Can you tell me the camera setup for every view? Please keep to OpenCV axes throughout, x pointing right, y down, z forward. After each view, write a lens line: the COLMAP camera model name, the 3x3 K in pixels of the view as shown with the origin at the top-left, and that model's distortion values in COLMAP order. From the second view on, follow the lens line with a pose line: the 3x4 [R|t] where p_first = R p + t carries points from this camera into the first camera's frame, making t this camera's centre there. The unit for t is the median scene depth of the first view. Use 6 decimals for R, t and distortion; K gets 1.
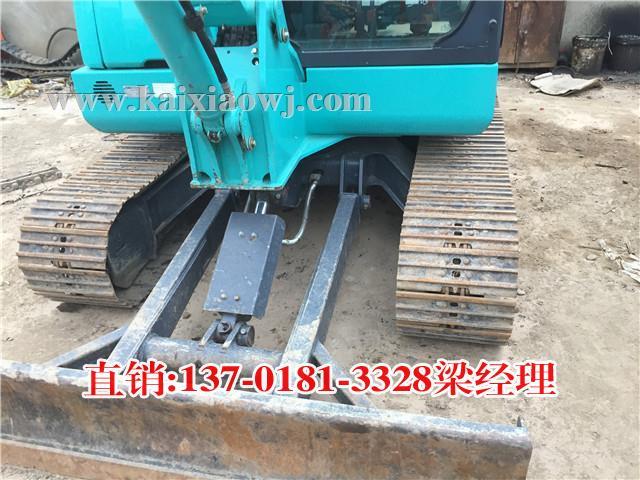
lens RADIAL K [[546.1, 0, 320.0], [0, 546.1, 240.0], [0, 0, 1]] dist [-0.003633, -0.005357]
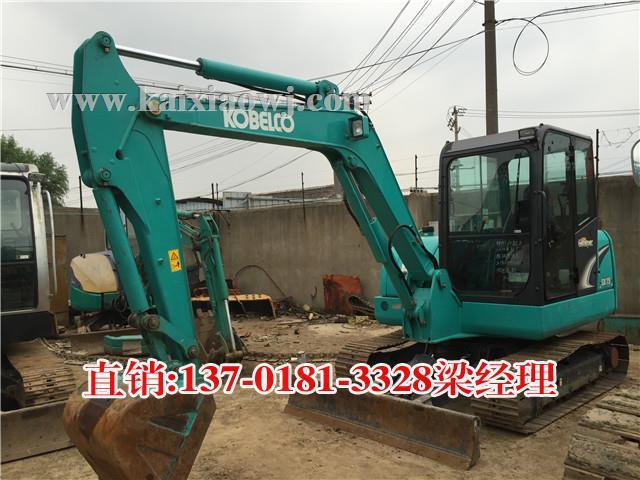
lens RADIAL K [[546.1, 0, 320.0], [0, 546.1, 240.0], [0, 0, 1]] dist [-0.003633, -0.005357]
pose [[0.827956, 0.016324, -0.560556, 1.020045], [-0.278213, 0.879851, -0.385305, 0.684273], [0.486916, 0.474969, 0.733019, -1.477634]]
